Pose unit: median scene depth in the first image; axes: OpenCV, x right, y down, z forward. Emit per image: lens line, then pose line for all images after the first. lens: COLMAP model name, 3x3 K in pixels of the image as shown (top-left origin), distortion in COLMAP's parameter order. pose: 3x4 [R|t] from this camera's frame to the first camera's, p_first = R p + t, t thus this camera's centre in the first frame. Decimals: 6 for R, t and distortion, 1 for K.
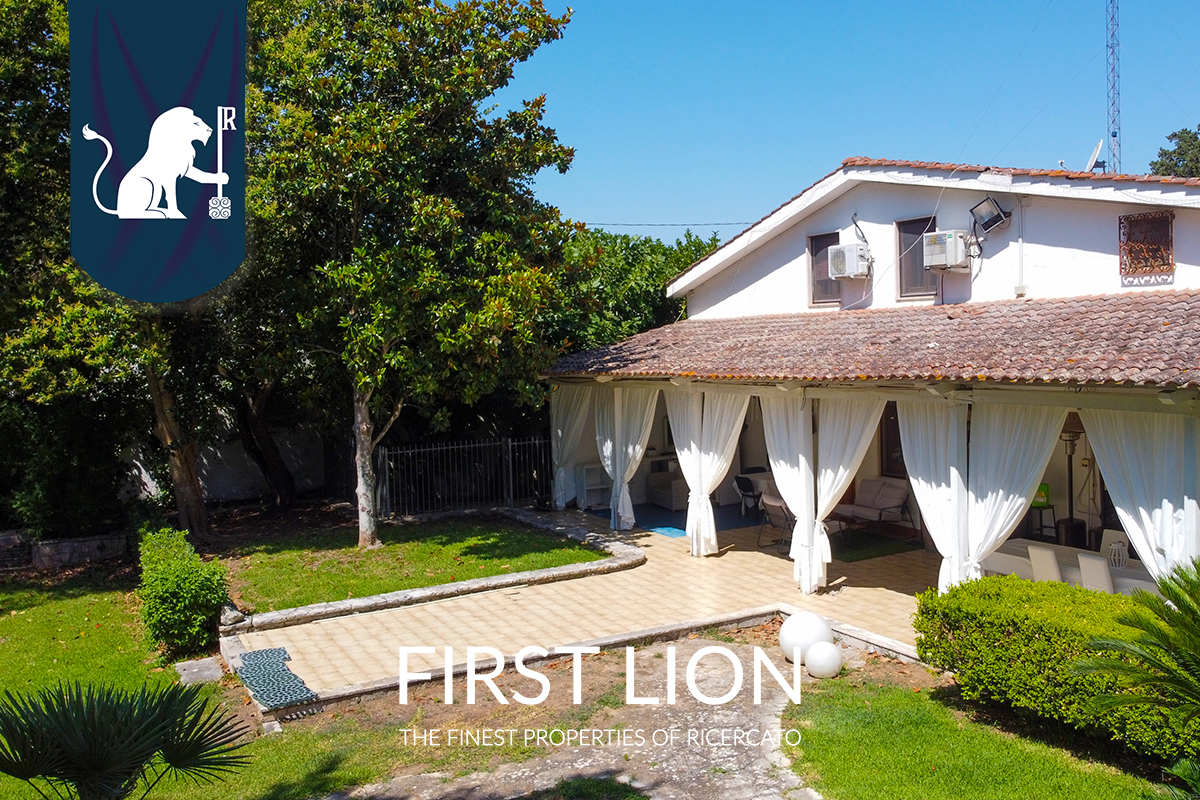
lens RADIAL K [[1189.8, 0, 622.1], [0, 1189.8, 410.7], [0, 0, 1]] dist [0.004844, -0.008485]
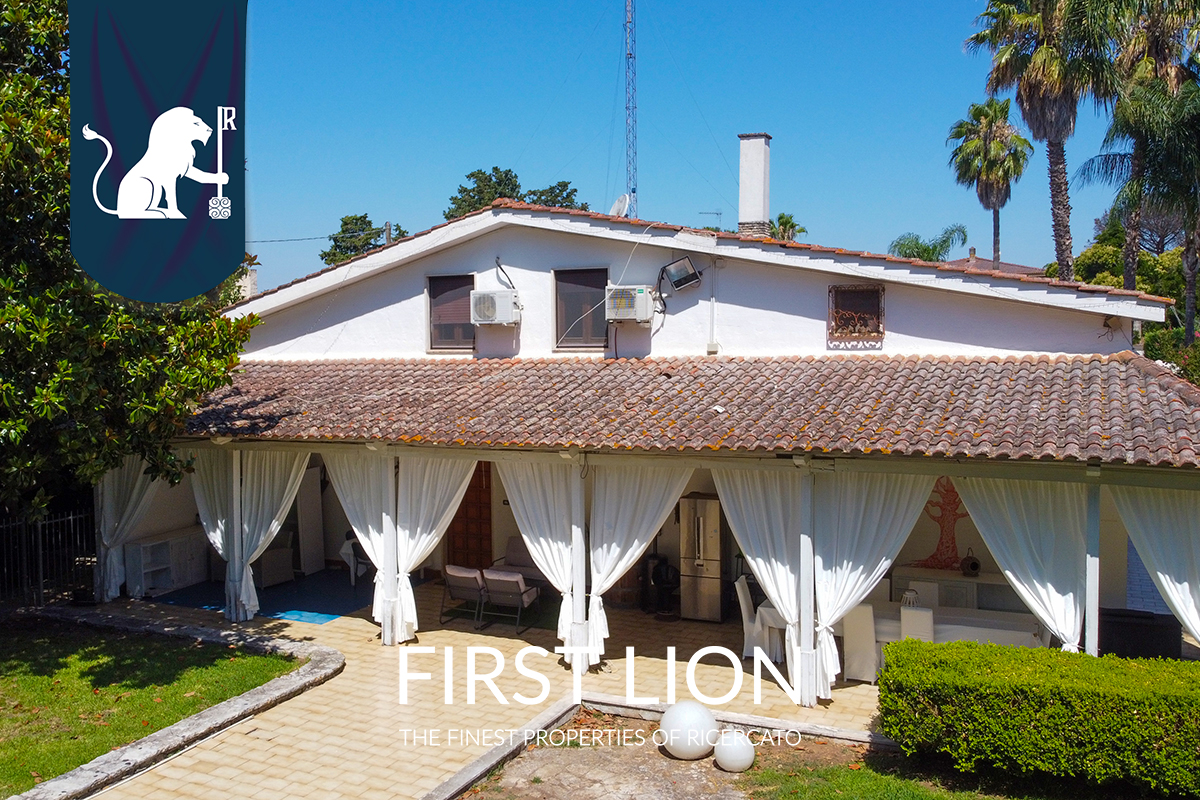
lens RADIAL K [[1189.8, 0, 622.1], [0, 1189.8, 410.7], [0, 0, 1]] dist [0.004844, -0.008485]
pose [[0.800381, -0.021098, 0.599120, -0.339019], [0.026778, 0.999641, -0.000571, -0.046413], [-0.598893, 0.016500, 0.800659, 0.211927]]
